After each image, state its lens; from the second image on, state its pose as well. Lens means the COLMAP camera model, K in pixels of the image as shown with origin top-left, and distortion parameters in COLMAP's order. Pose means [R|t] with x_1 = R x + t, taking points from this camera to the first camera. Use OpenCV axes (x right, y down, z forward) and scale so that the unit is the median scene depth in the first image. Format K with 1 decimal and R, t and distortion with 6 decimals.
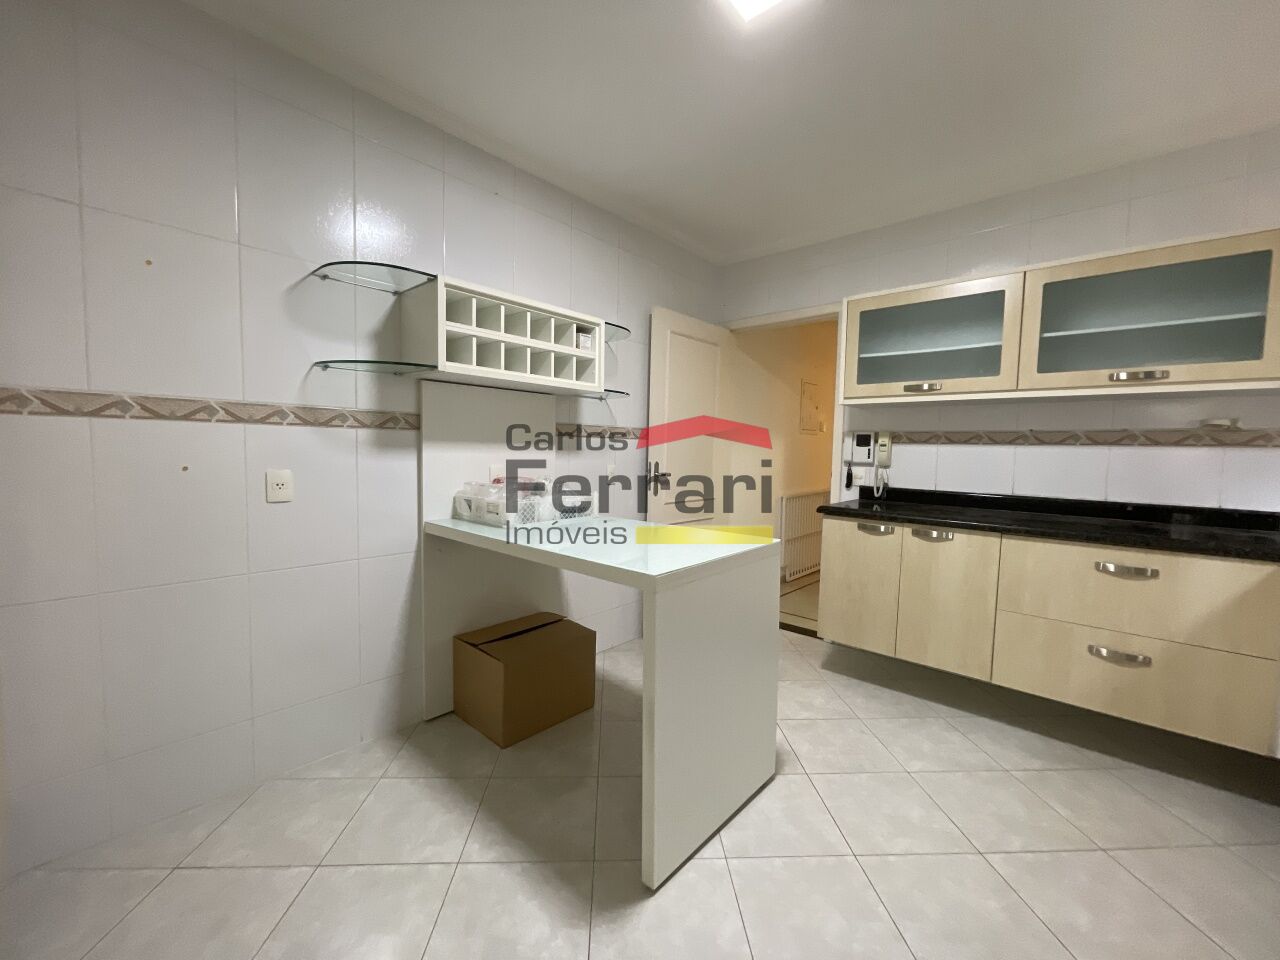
lens RADIAL K [[511.2, 0, 640.0], [0, 511.2, 480.0], [0, 0, 1]] dist [0.000400, 0.000119]
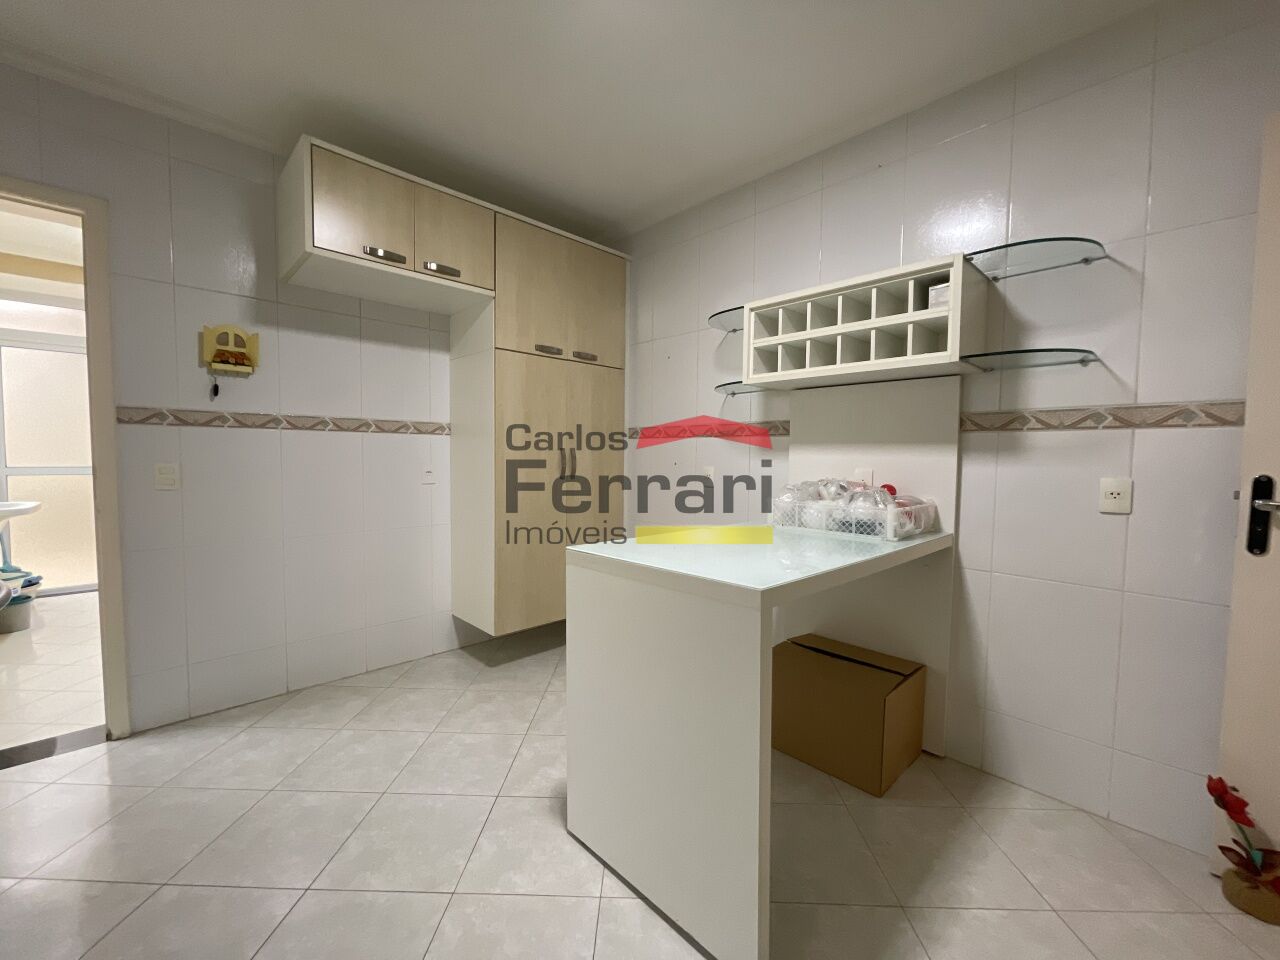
lens RADIAL K [[511.2, 0, 640.0], [0, 511.2, 480.0], [0, 0, 1]] dist [0.000400, 0.000119]
pose [[-0.066544, 0.040445, -0.996963, 0.281142], [-0.060585, 0.997171, 0.044498, -0.011273], [0.995942, 0.063362, -0.063905, 0.293288]]
